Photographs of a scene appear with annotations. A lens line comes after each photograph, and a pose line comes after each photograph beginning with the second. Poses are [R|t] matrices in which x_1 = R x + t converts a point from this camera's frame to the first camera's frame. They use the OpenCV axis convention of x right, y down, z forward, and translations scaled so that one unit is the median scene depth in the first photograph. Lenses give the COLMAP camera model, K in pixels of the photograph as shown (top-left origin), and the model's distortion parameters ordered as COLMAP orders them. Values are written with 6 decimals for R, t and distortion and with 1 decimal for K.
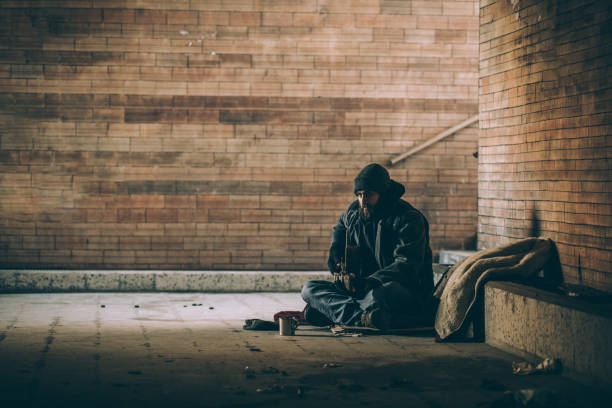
lens RADIAL K [[2043.5, 0, 306.0], [0, 2043.5, 204.0], [0, 0, 1]] dist [0.056679, 1.730270]
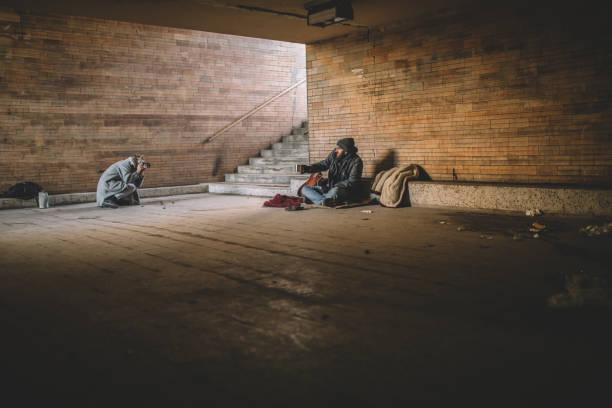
lens RADIAL K [[580.8, 0, 306.0], [0, 580.8, 204.0], [0, 0, 1]] dist [-0.069071, 0.112422]
pose [[0.819775, -0.086681, 0.566088, -0.275784], [0.041656, 0.994886, 0.092017, -0.003137], [-0.571169, -0.051852, 0.819193, 0.337946]]
